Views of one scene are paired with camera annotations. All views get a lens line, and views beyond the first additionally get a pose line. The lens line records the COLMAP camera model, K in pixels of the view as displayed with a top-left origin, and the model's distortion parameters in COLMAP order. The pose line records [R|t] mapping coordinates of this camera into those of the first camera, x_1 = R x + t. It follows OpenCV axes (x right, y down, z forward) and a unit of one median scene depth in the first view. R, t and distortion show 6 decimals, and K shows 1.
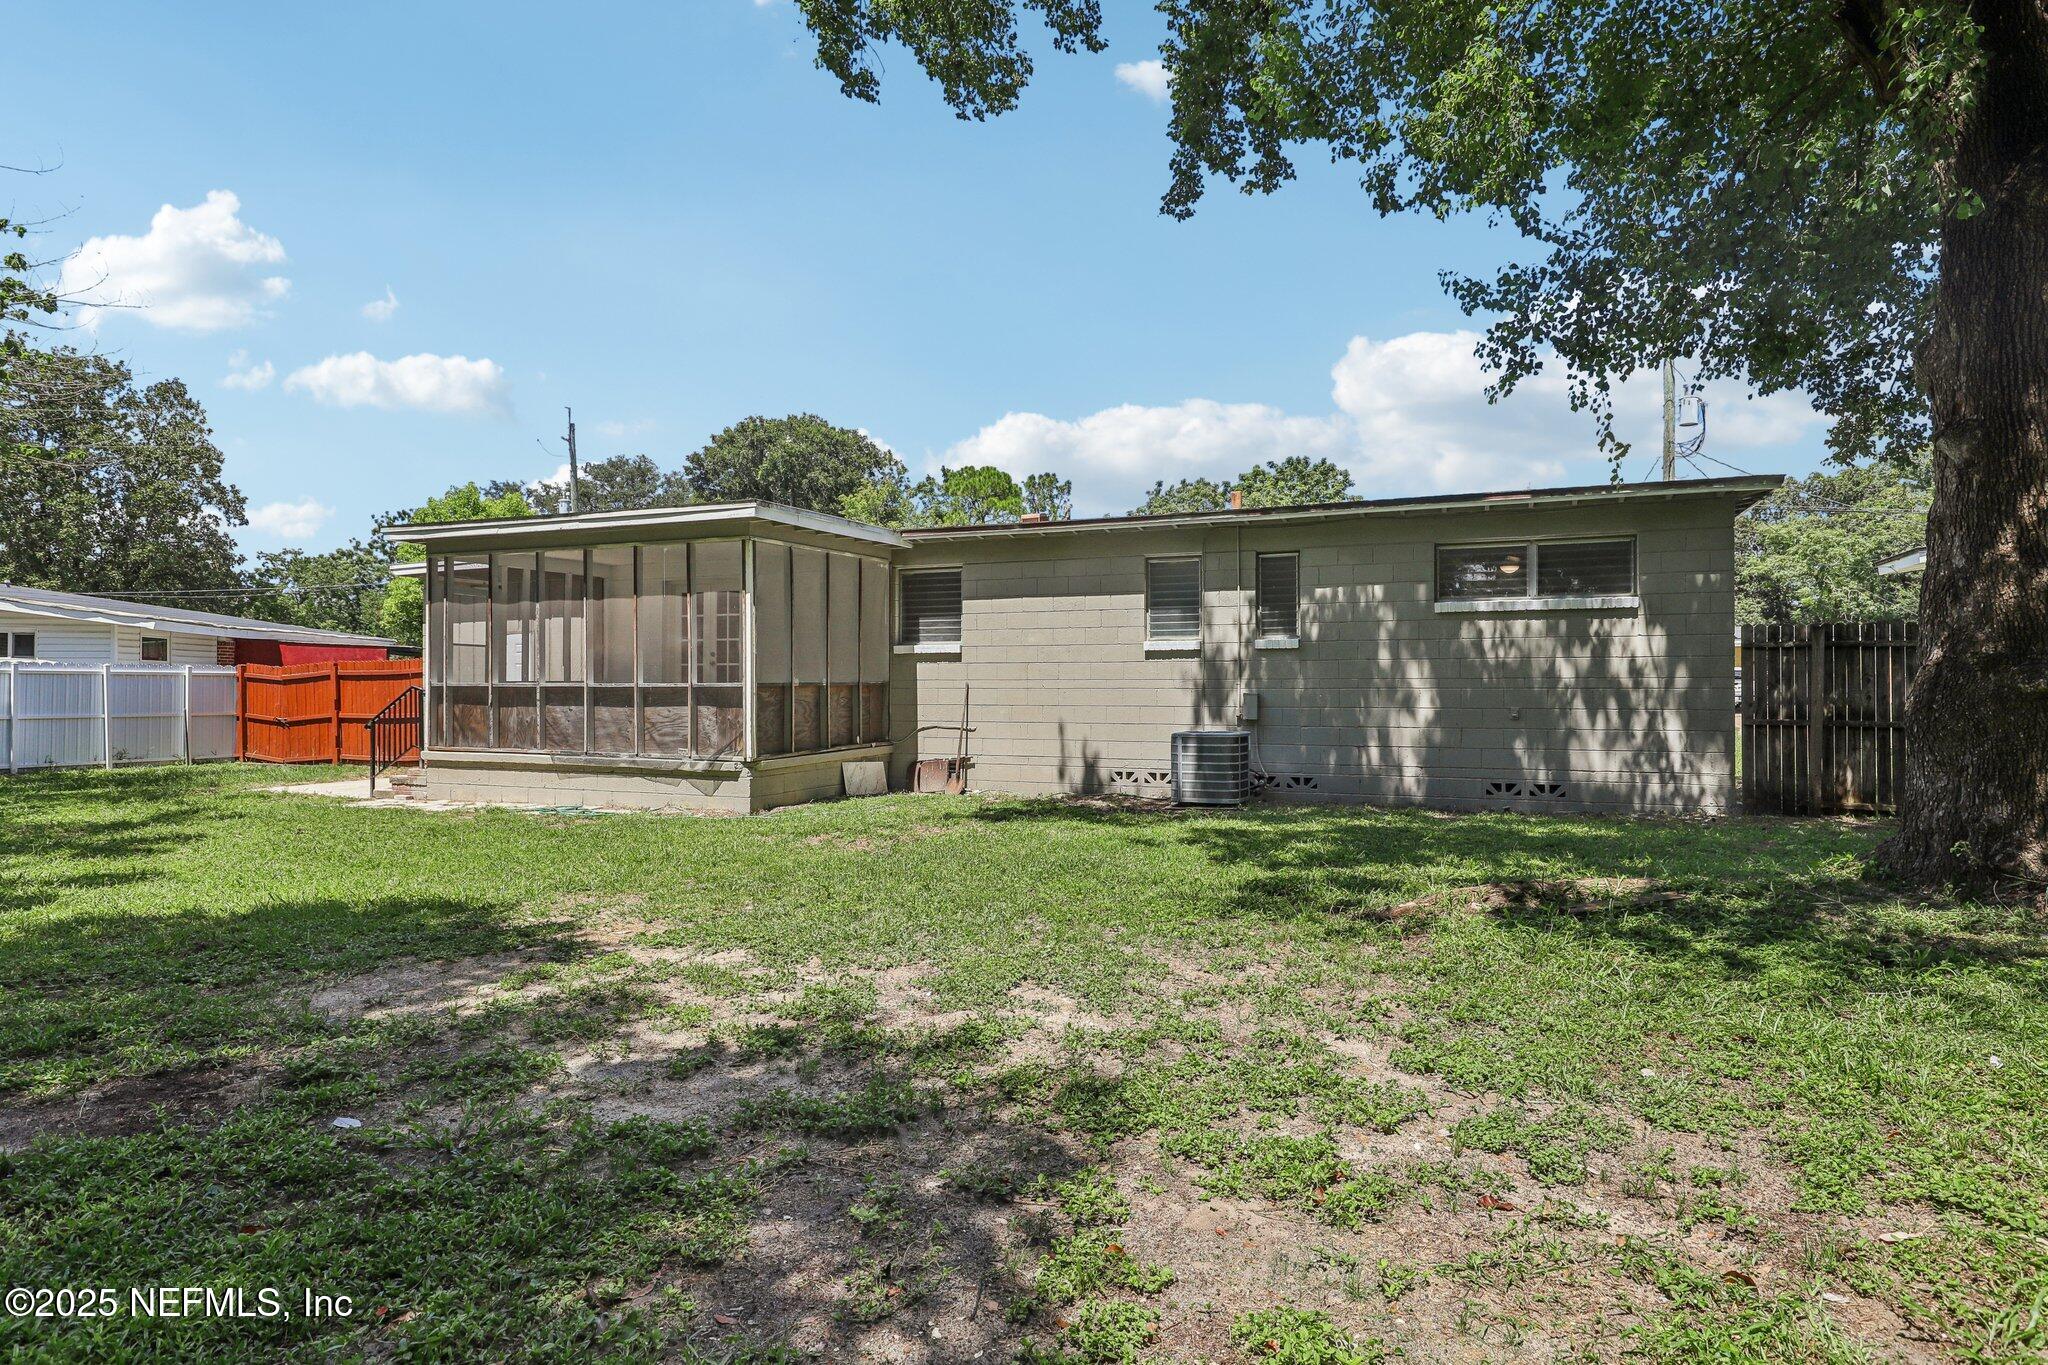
lens RADIAL K [[1130.5, 0, 1036.4], [0, 1130.5, 686.7], [0, 0, 1]] dist [0.003372, 0.000360]
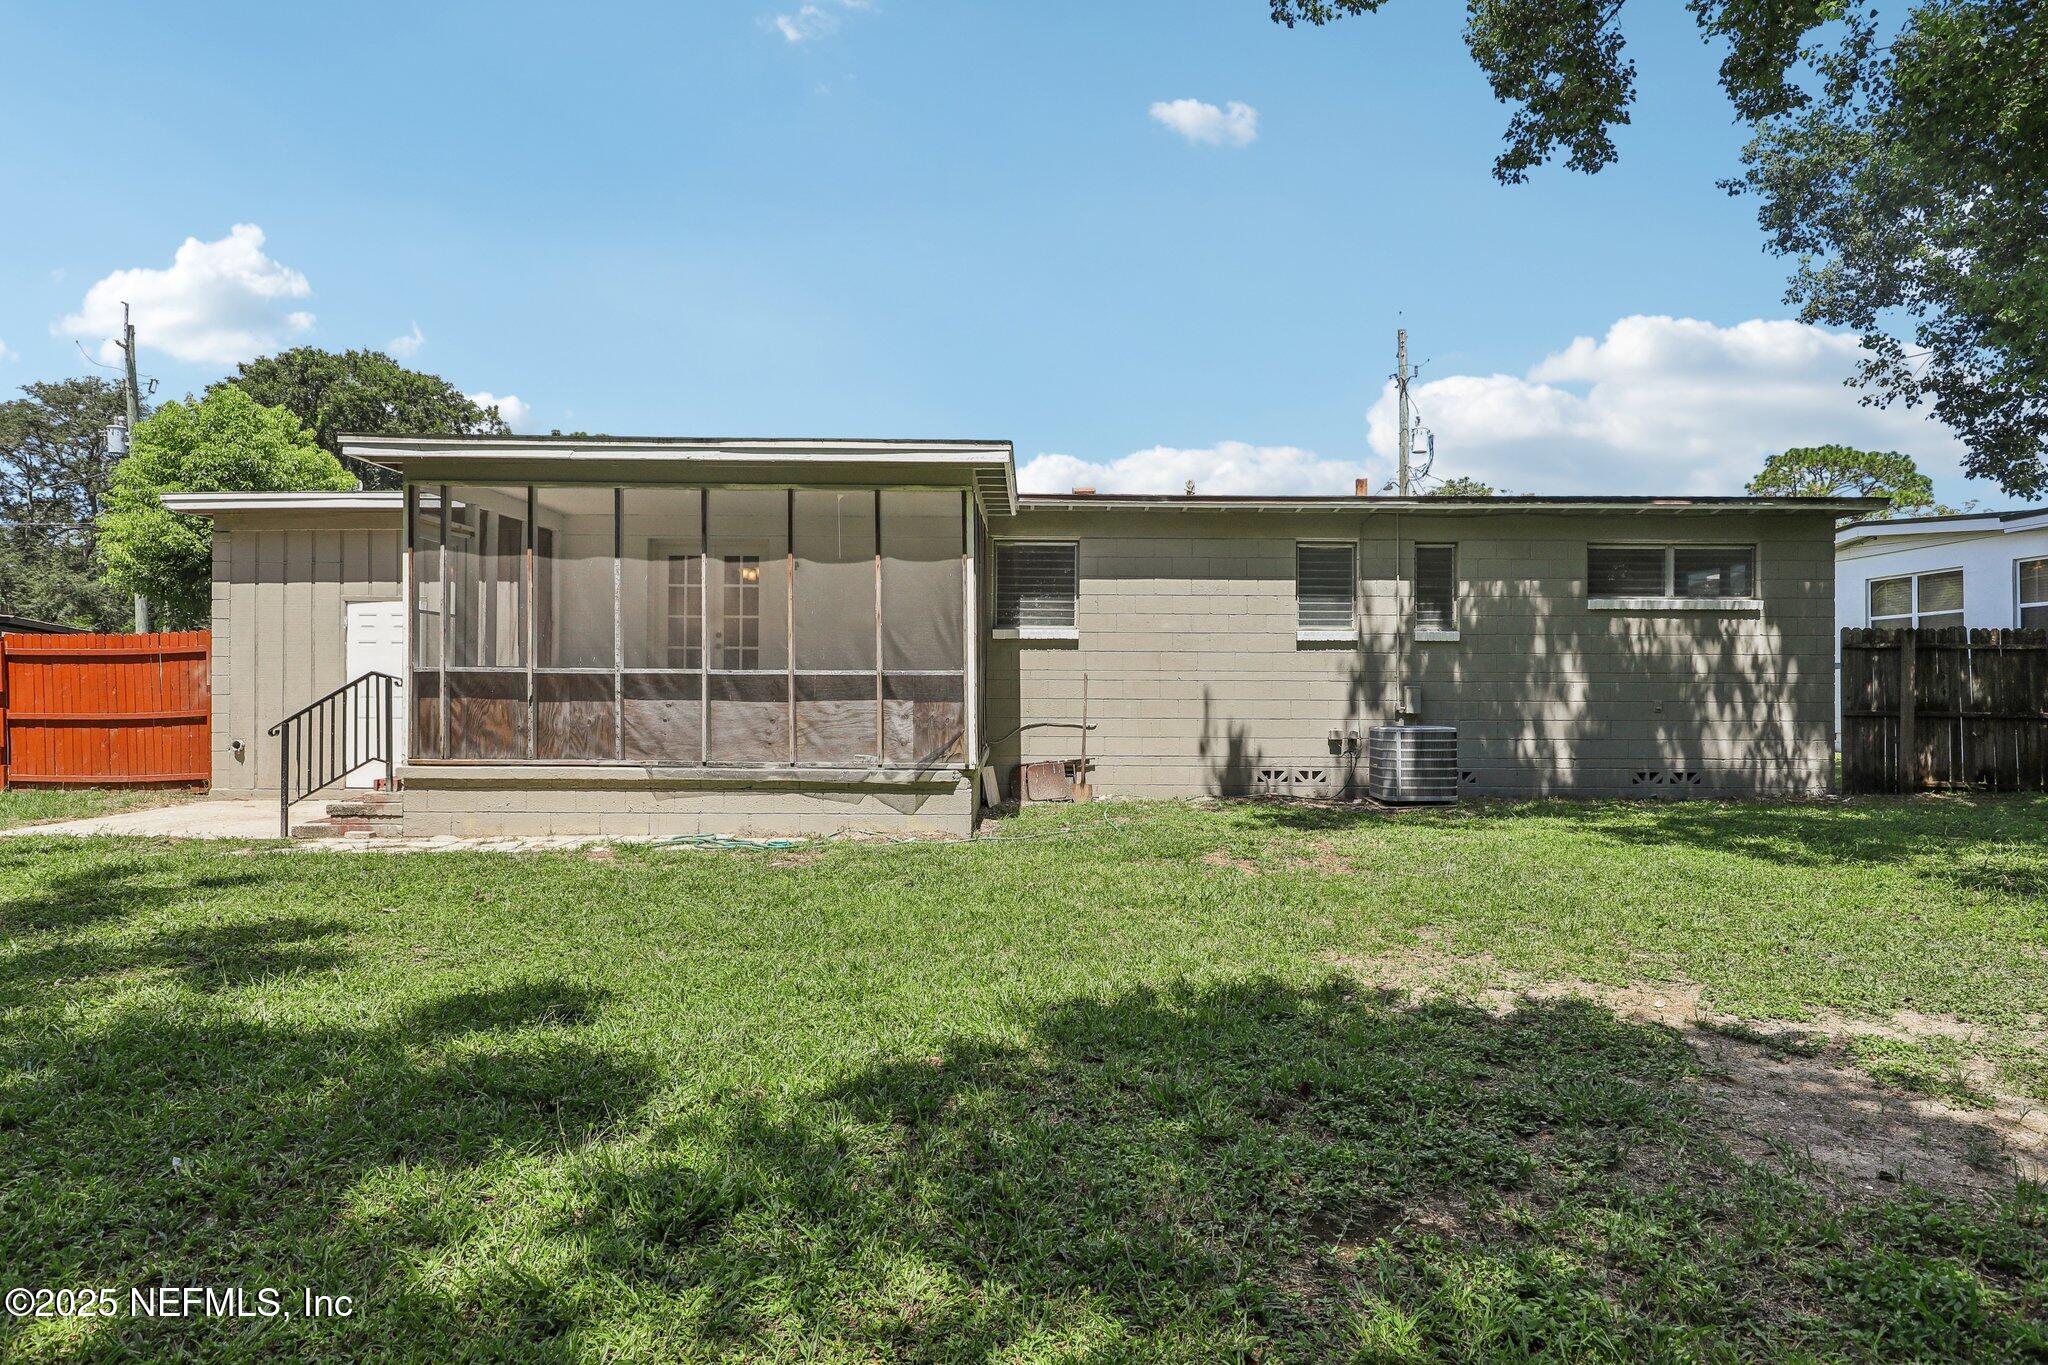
lens RADIAL K [[1130.5, 0, 1044.5], [0, 1130.5, 677.6], [0, 0, 1]] dist [0.003372, 0.000360]
pose [[0.919442, 0.005864, 0.393183, -0.505897], [-0.004761, 0.999982, -0.003783, 0.004064], [-0.393198, 0.001606, 0.919453, 0.239641]]
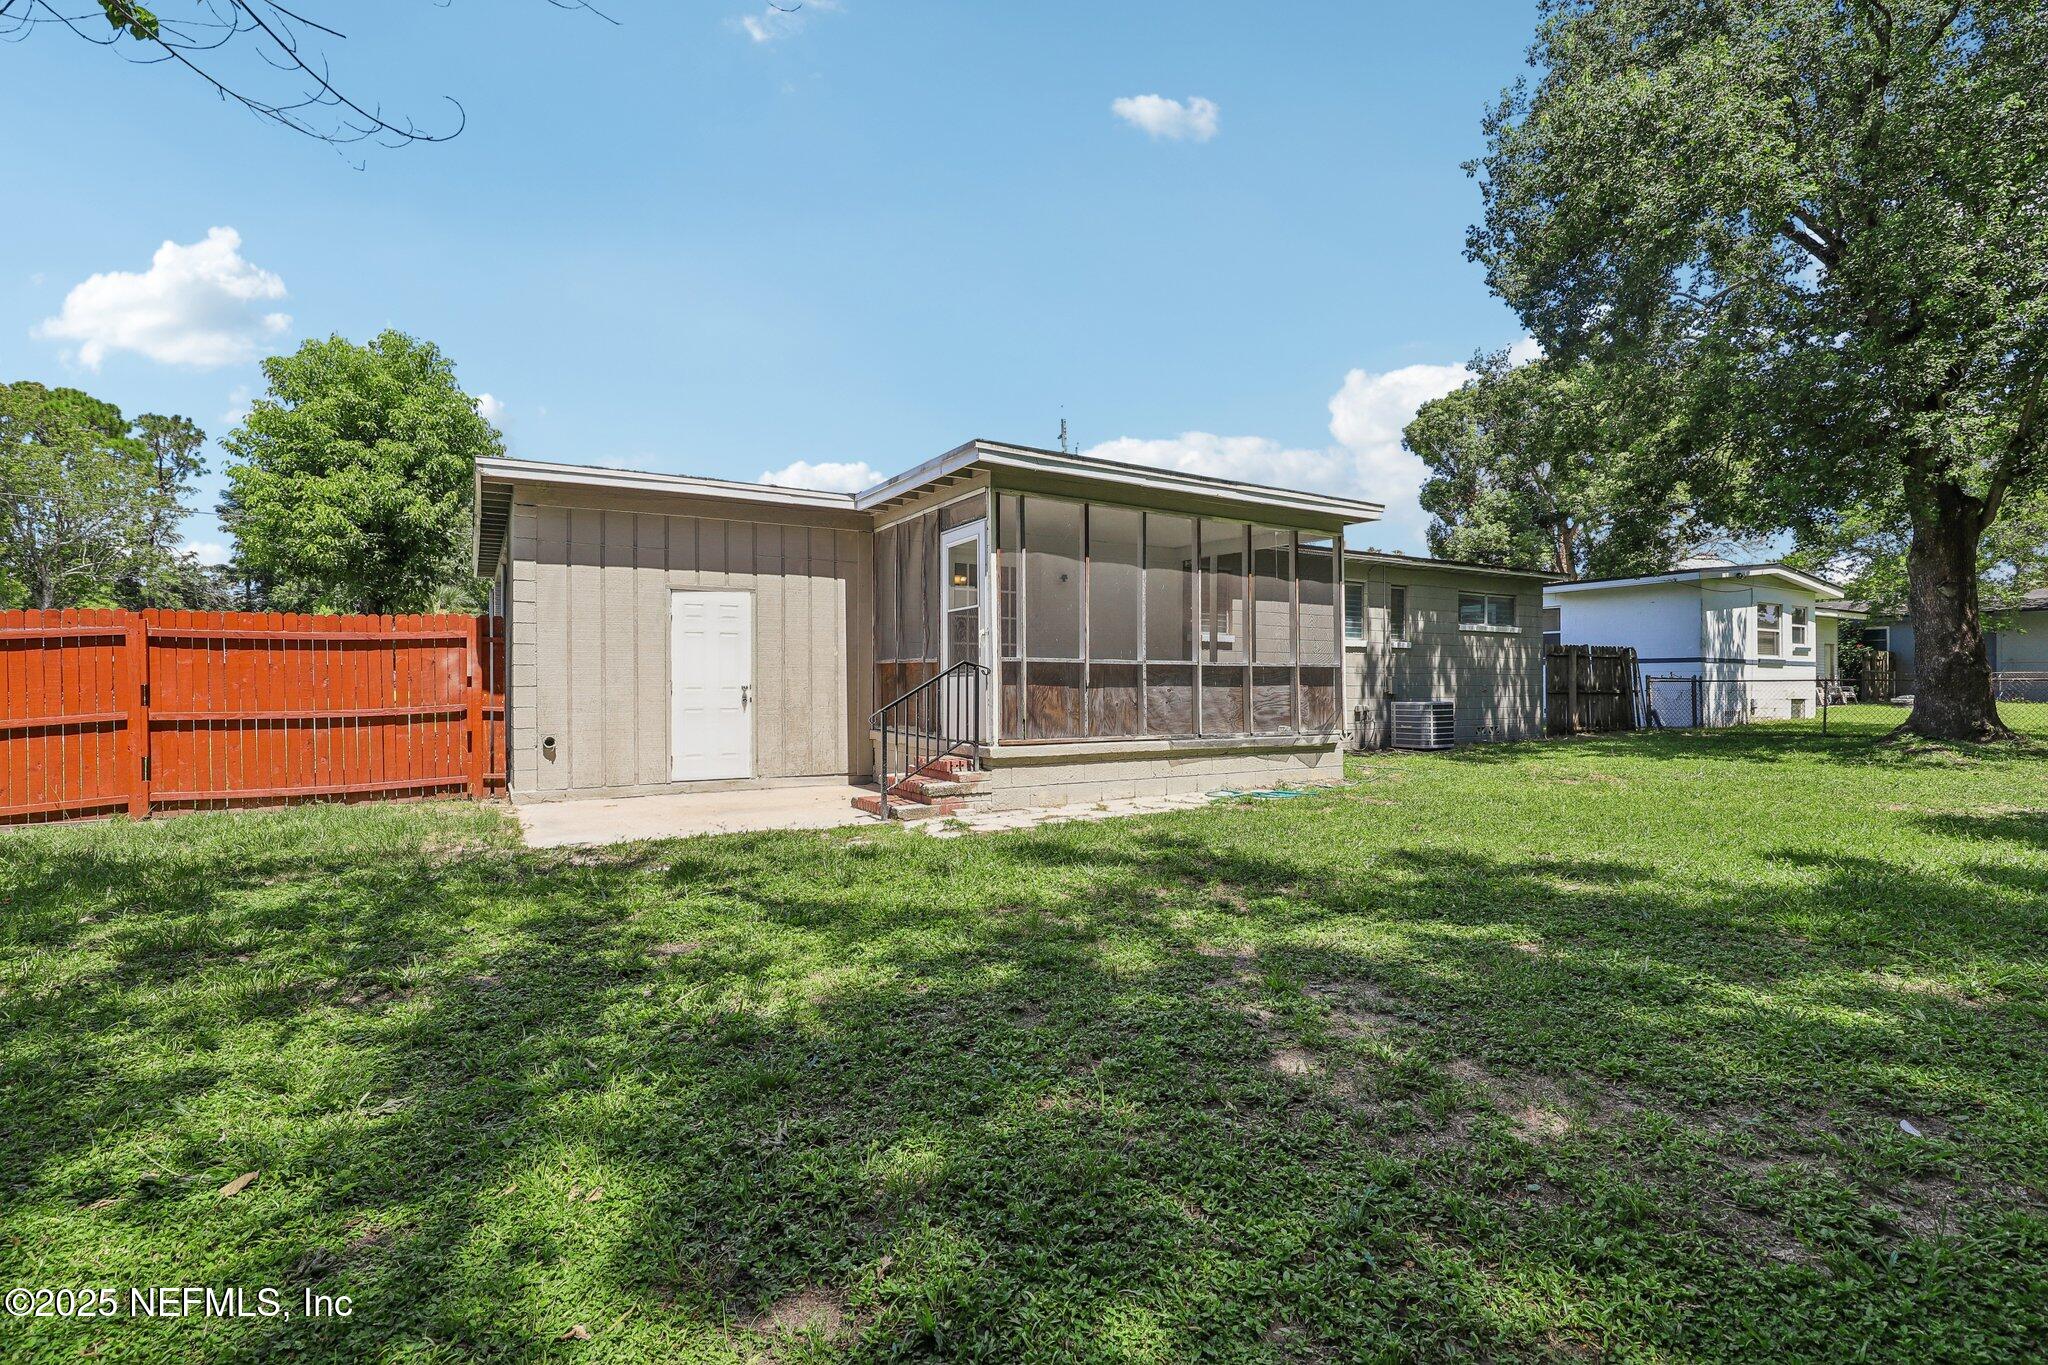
lens RADIAL K [[938.2, 0, 1030.0], [0, 938.2, 680.5], [0, 0, 1]] dist [0.003439, 0.000061]
pose [[0.583667, 0.003210, 0.811987, -1.161290], [-0.001637, 0.999995, -0.002776, 0.015664], [-0.811992, 0.000291, 0.583669, 0.688266]]
